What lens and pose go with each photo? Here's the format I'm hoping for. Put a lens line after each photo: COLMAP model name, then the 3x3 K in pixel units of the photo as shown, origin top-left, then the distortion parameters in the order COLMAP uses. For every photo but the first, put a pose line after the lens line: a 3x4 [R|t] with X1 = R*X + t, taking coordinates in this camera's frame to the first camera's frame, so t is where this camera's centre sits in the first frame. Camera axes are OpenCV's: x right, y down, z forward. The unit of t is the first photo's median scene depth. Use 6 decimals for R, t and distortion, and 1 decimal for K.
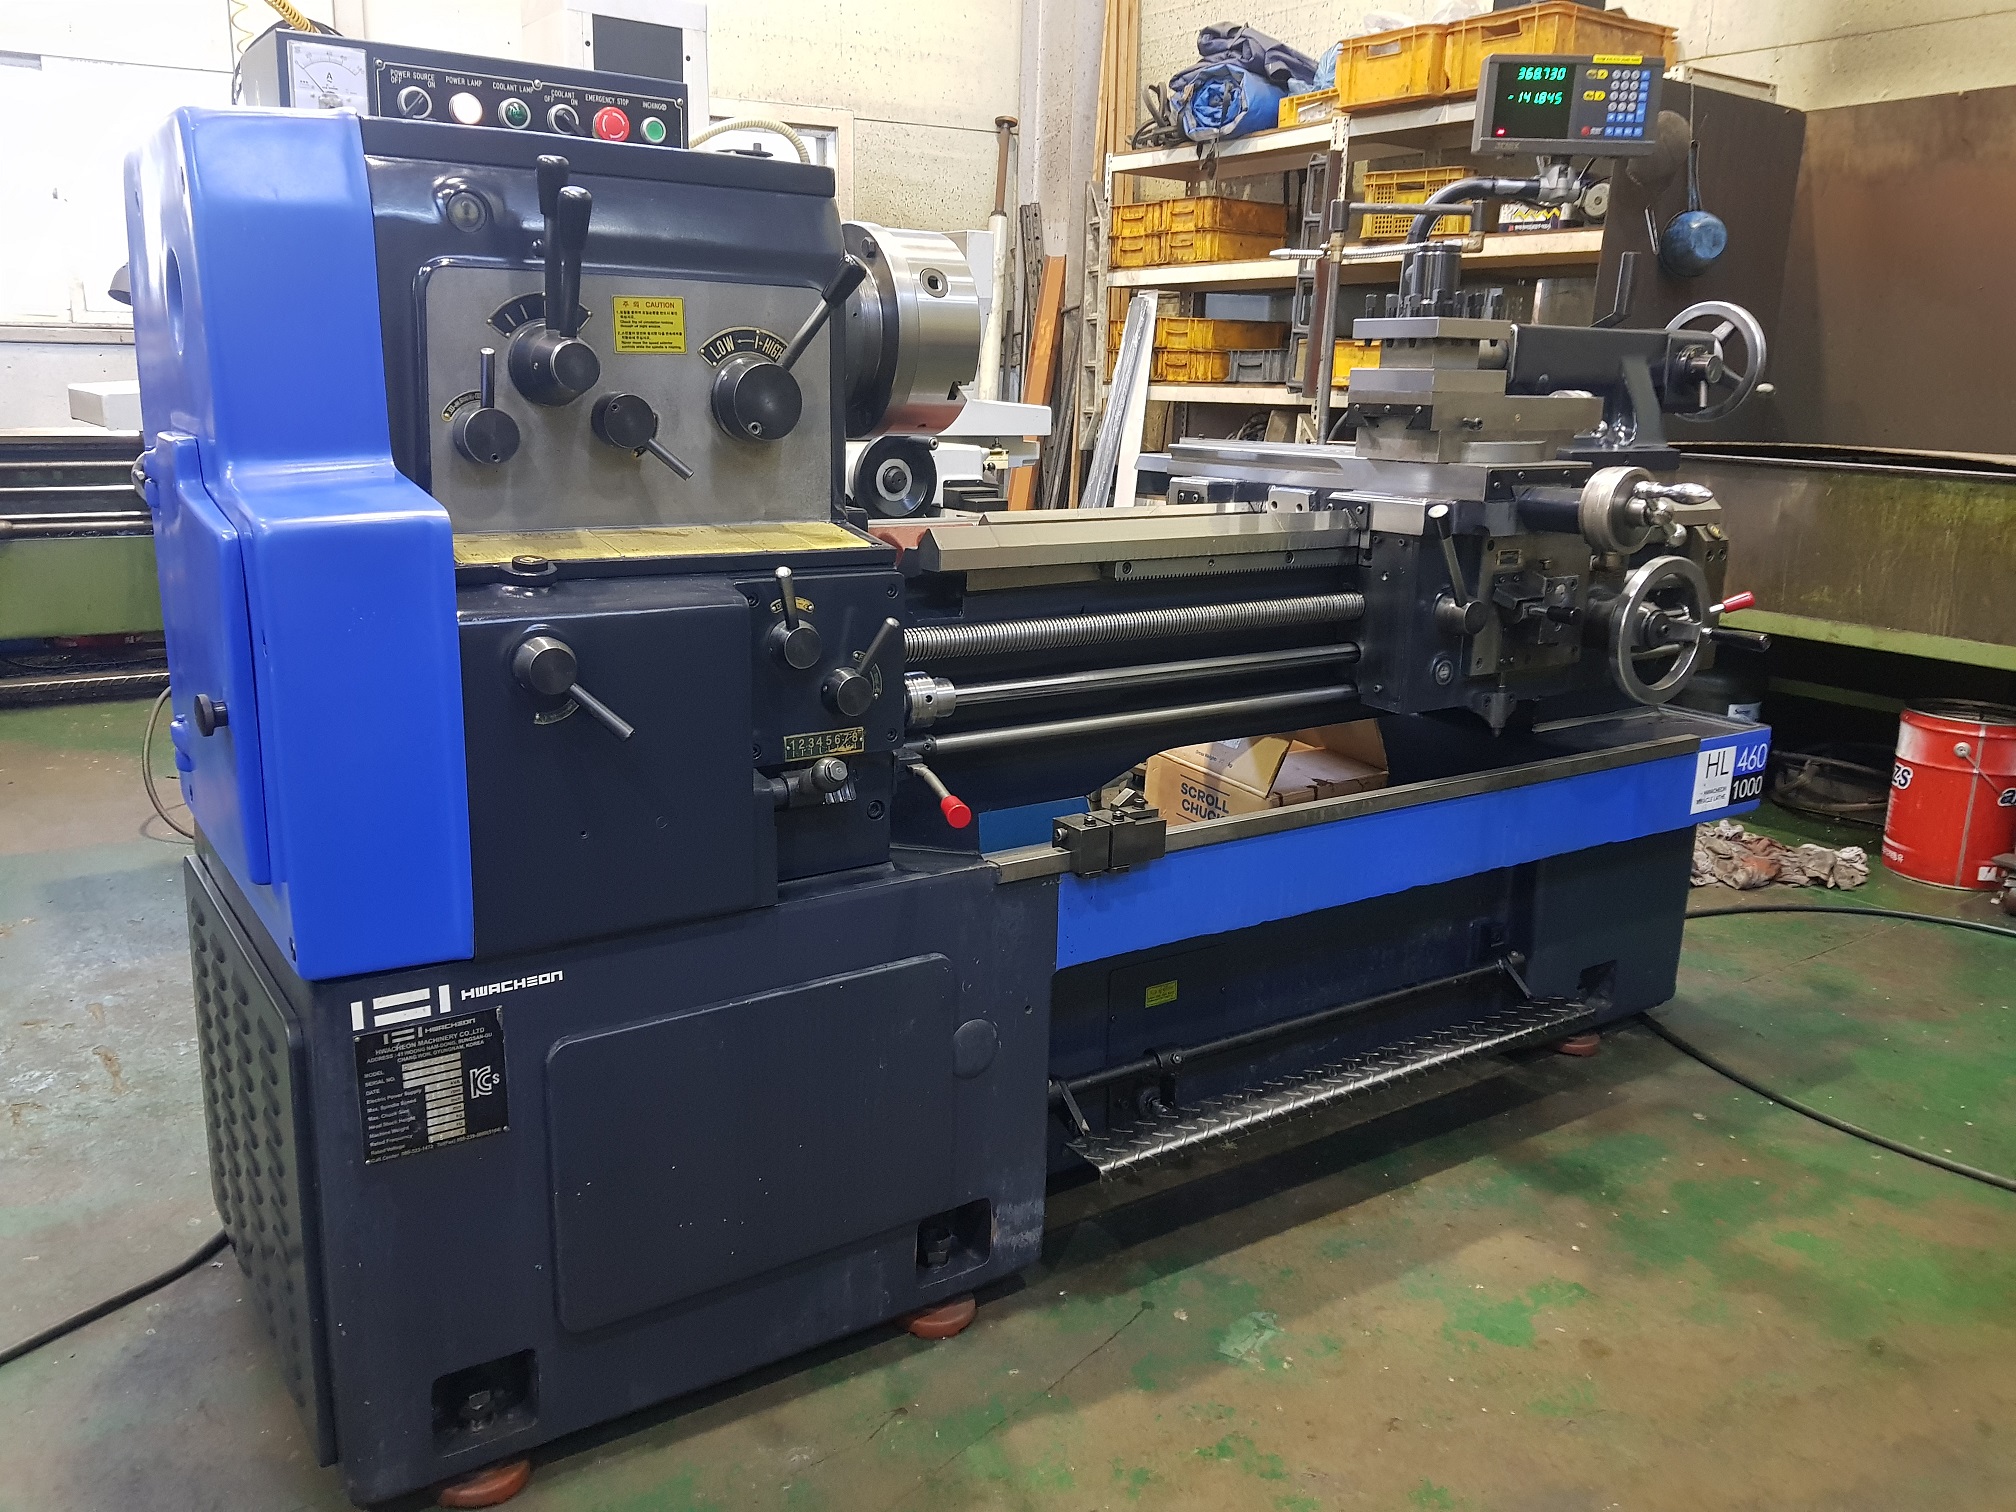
lens RADIAL K [[1597.6, 0, 1039.8], [0, 1597.6, 706.9], [0, 0, 1]] dist [0.035828, -0.003929]
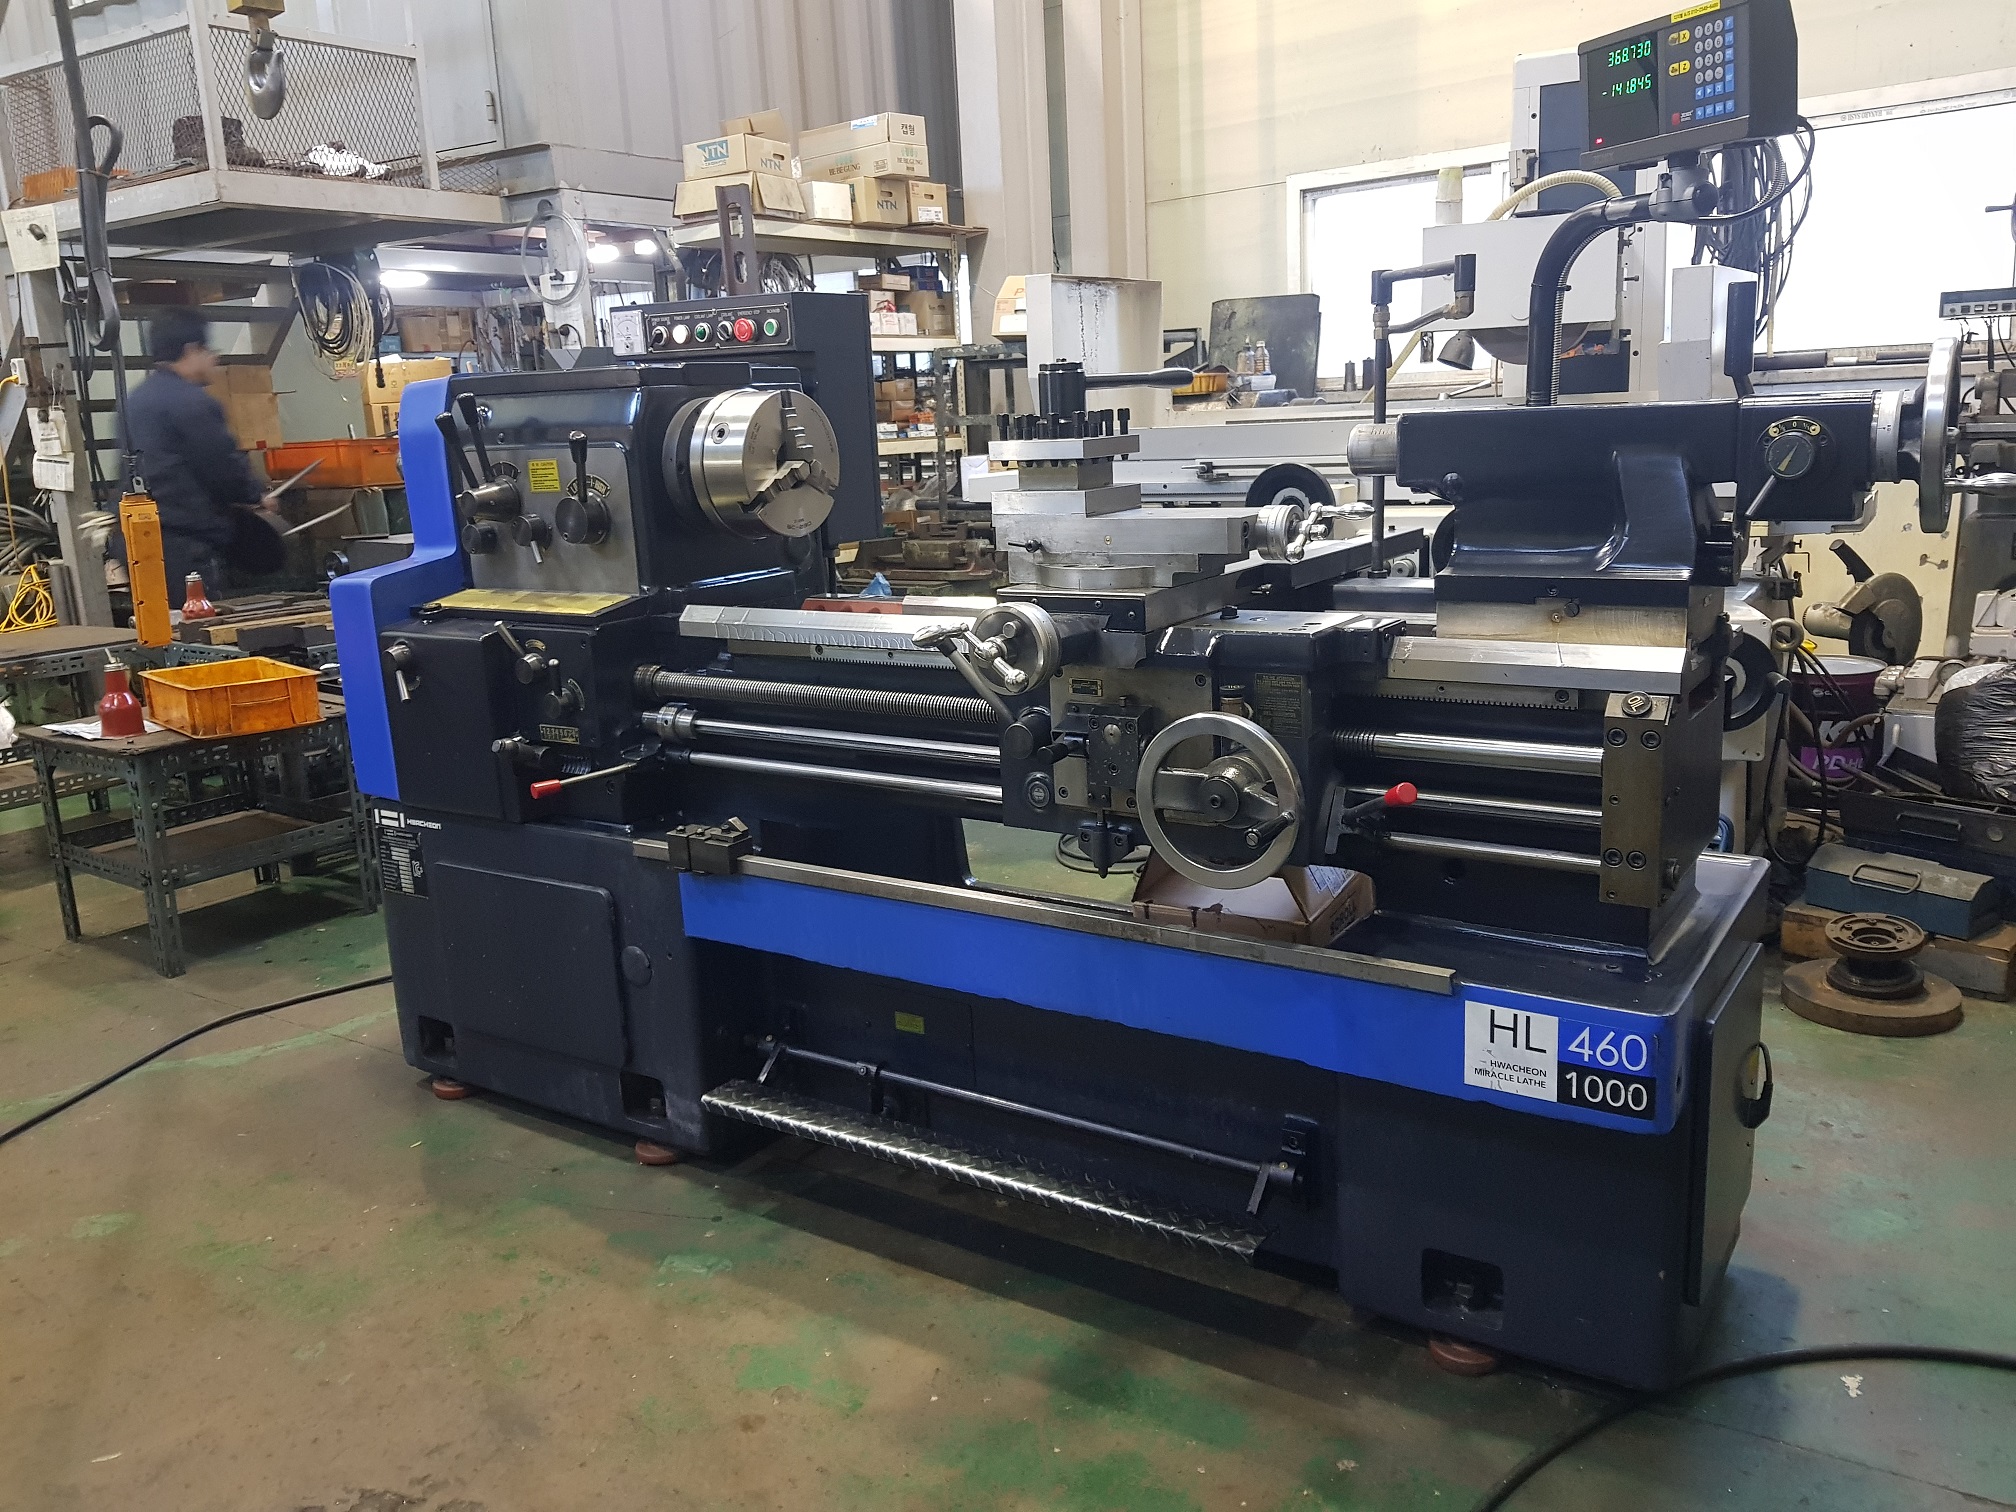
lens RADIAL K [[1597.6, 0, 985.1], [0, 1597.6, 685.3], [0, 0, 1]] dist [0.035828, -0.003929]
pose [[0.359781, 0.127296, -0.924312, 1.674774], [-0.134977, 0.987330, 0.083436, -0.242872], [0.923222, 0.094742, 0.372405, 0.889275]]
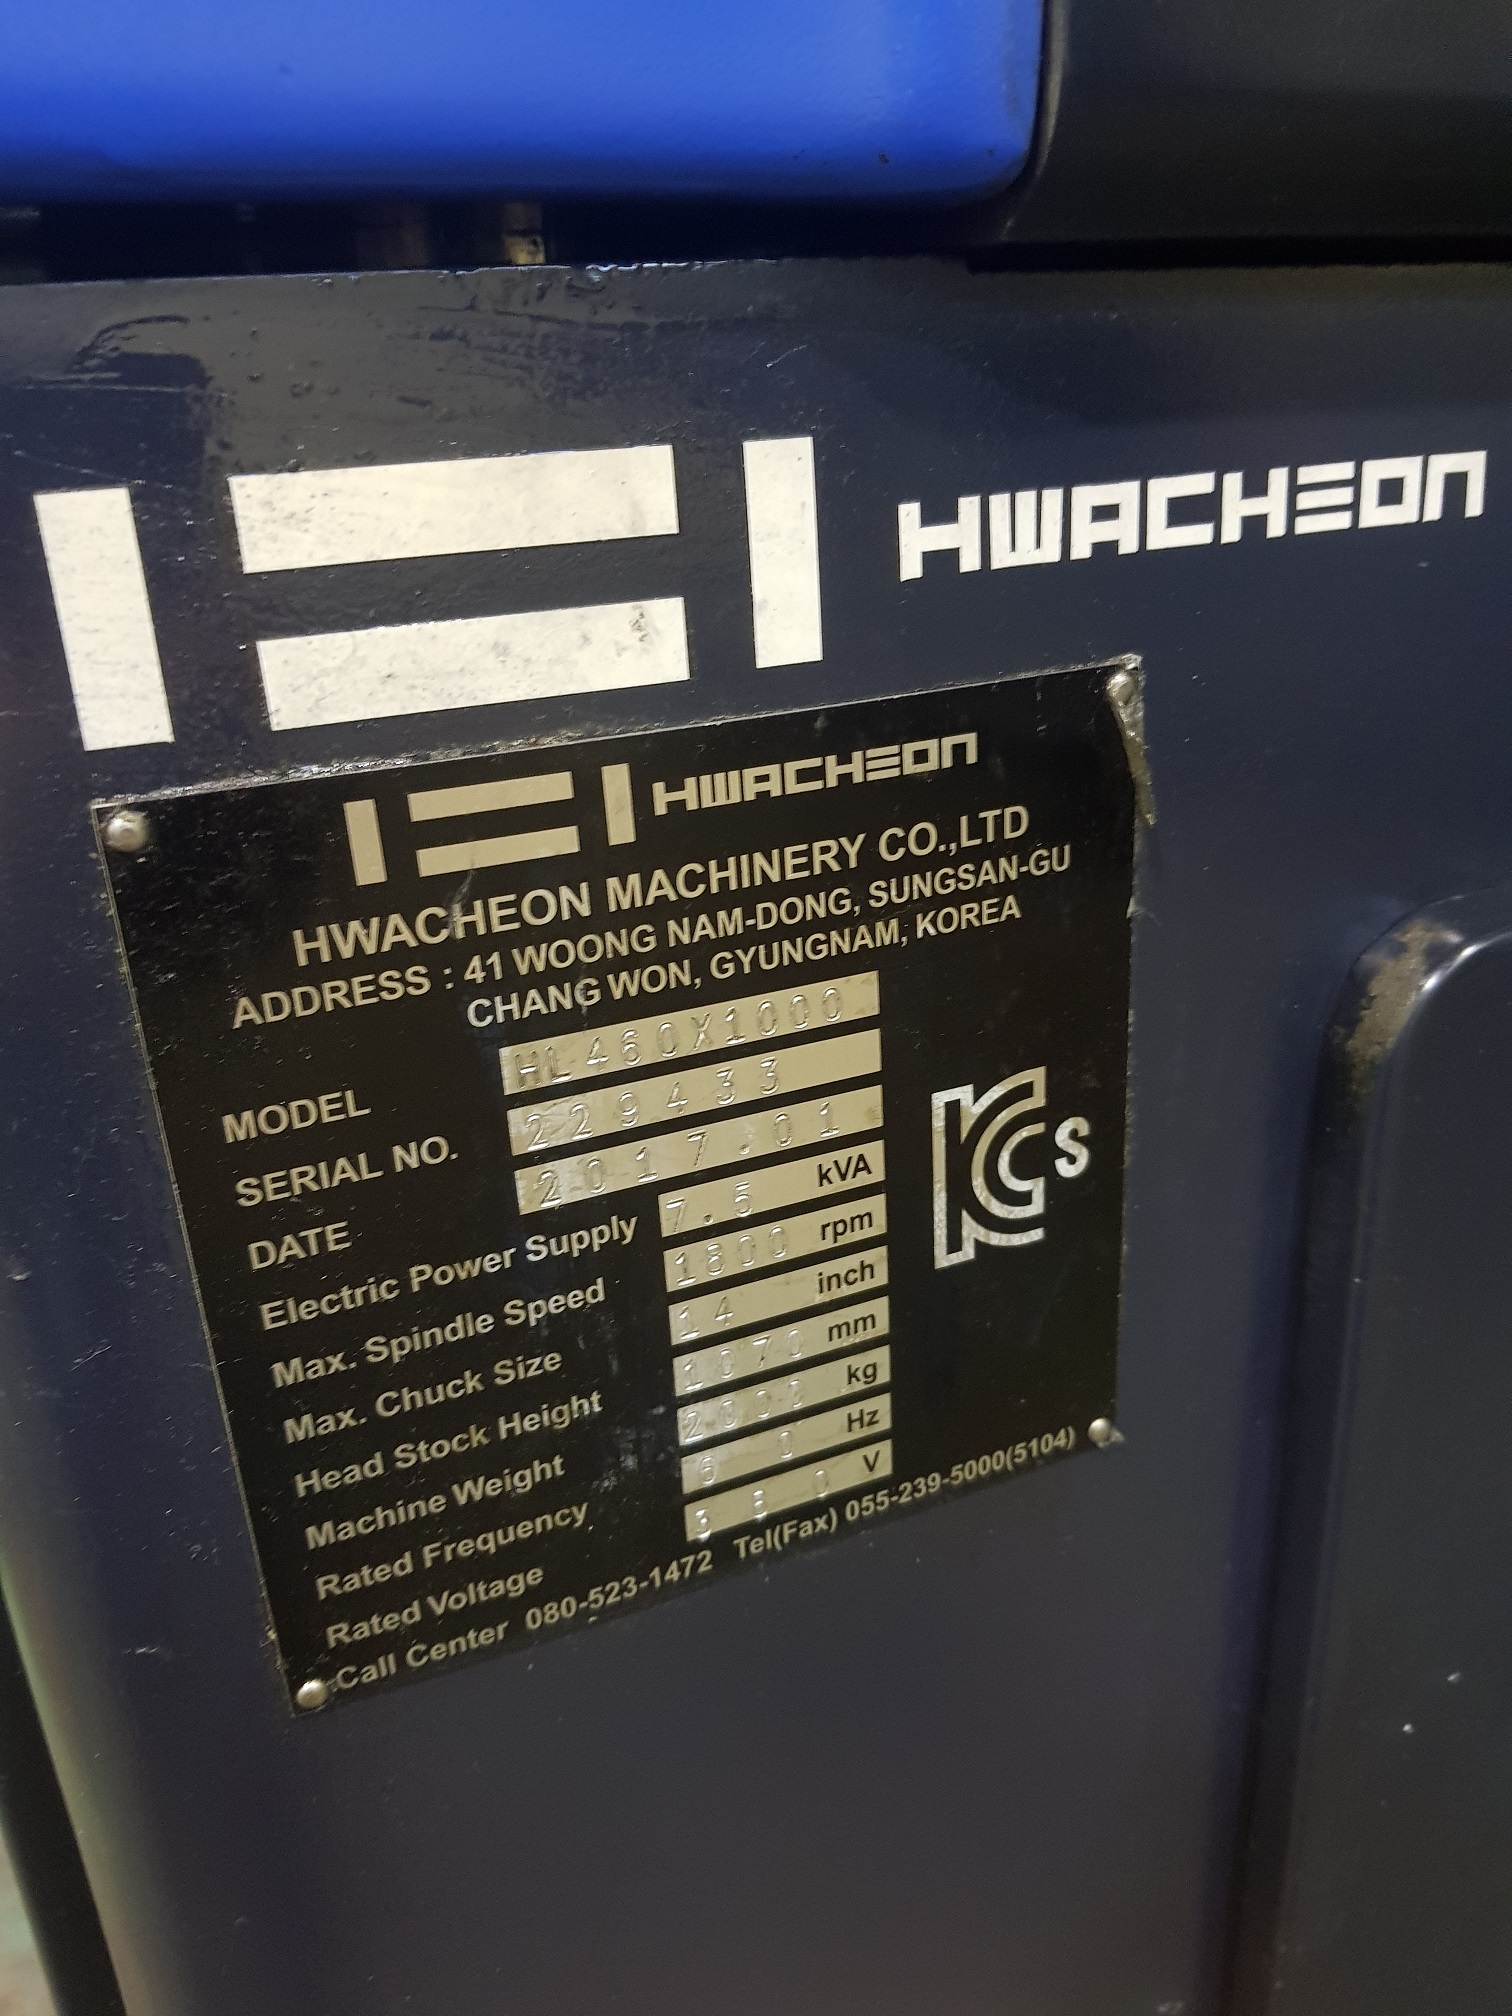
lens RADIAL K [[1597.6, 0, 749.7], [0, 1597.6, 998.2], [0, 0, 1]] dist [0.035828, -0.003929]
pose [[0.977297, 0.029236, -0.209845, -0.337509], [0.014823, 0.978572, 0.205372, 0.185693], [0.211353, -0.203820, 0.955922, 0.851245]]
